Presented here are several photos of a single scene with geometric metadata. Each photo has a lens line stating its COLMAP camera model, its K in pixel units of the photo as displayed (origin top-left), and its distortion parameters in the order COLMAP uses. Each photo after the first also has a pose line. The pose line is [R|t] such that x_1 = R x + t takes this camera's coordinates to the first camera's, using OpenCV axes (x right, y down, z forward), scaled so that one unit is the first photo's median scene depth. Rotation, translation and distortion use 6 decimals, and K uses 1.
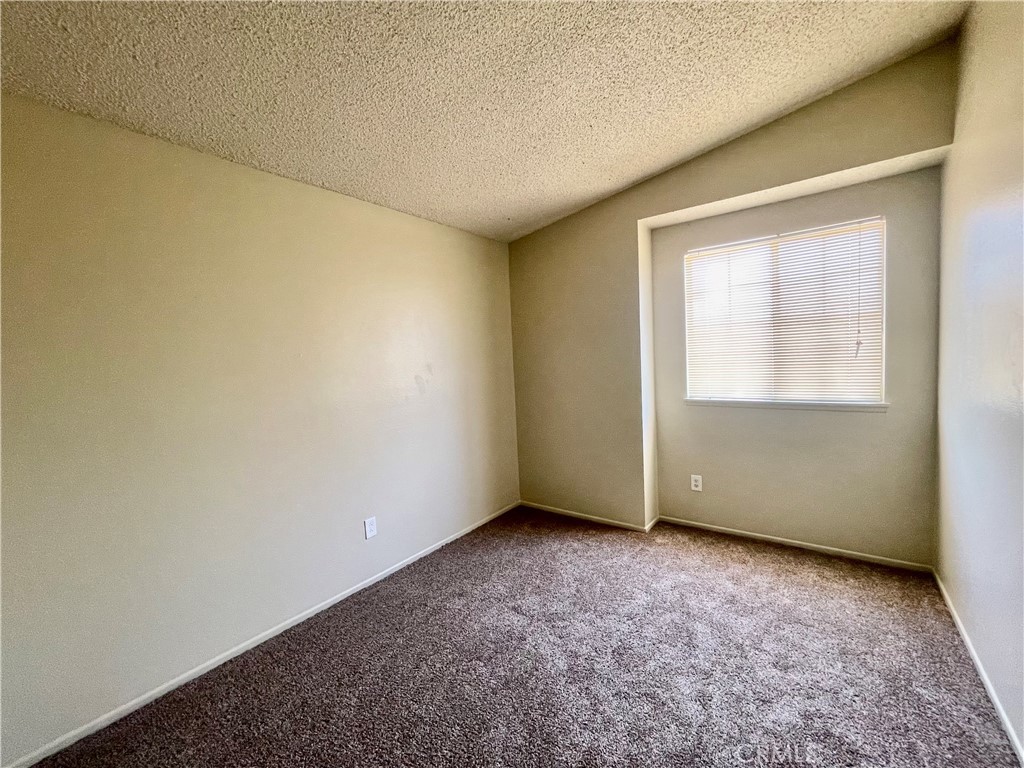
lens RADIAL K [[417.0, 0, 505.0], [0, 417.0, 385.9], [0, 0, 1]] dist [0.000151, 0.000033]
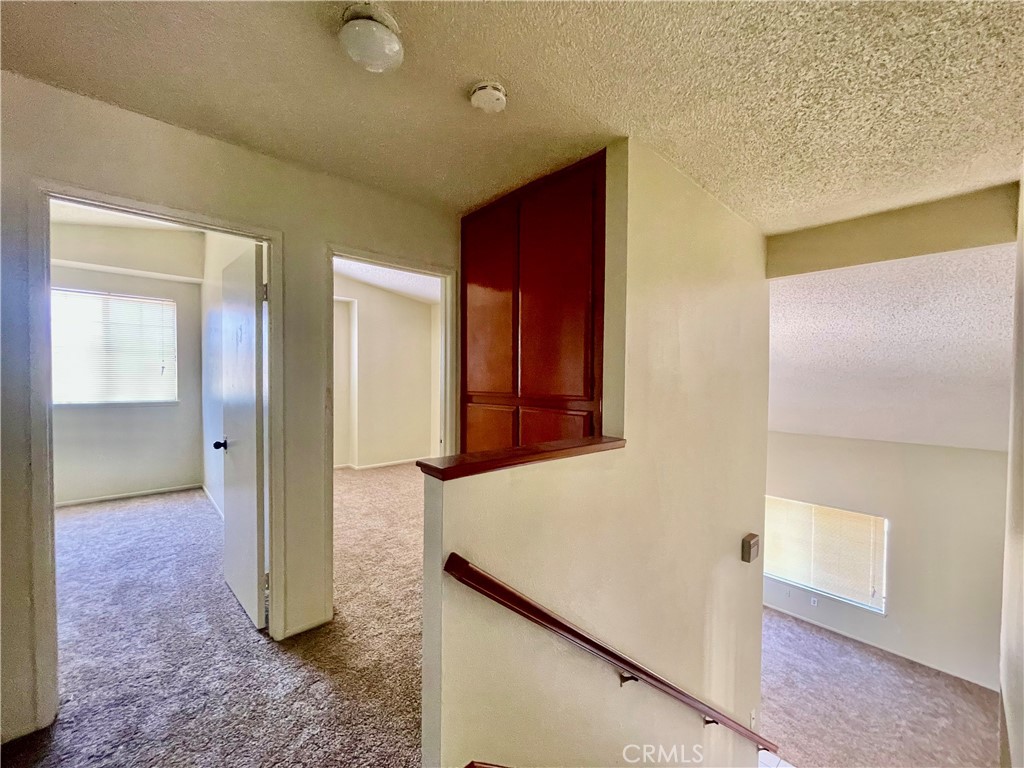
lens RADIAL K [[417.0, 0, 505.0], [0, 417.0, 385.9], [0, 0, 1]] dist [0.000151, 0.000033]
pose [[0.186573, 0.018839, 0.982261, -0.648923], [0.040759, 0.998807, -0.026898, 0.093207], [-0.981595, 0.045055, 0.185582, -0.794520]]
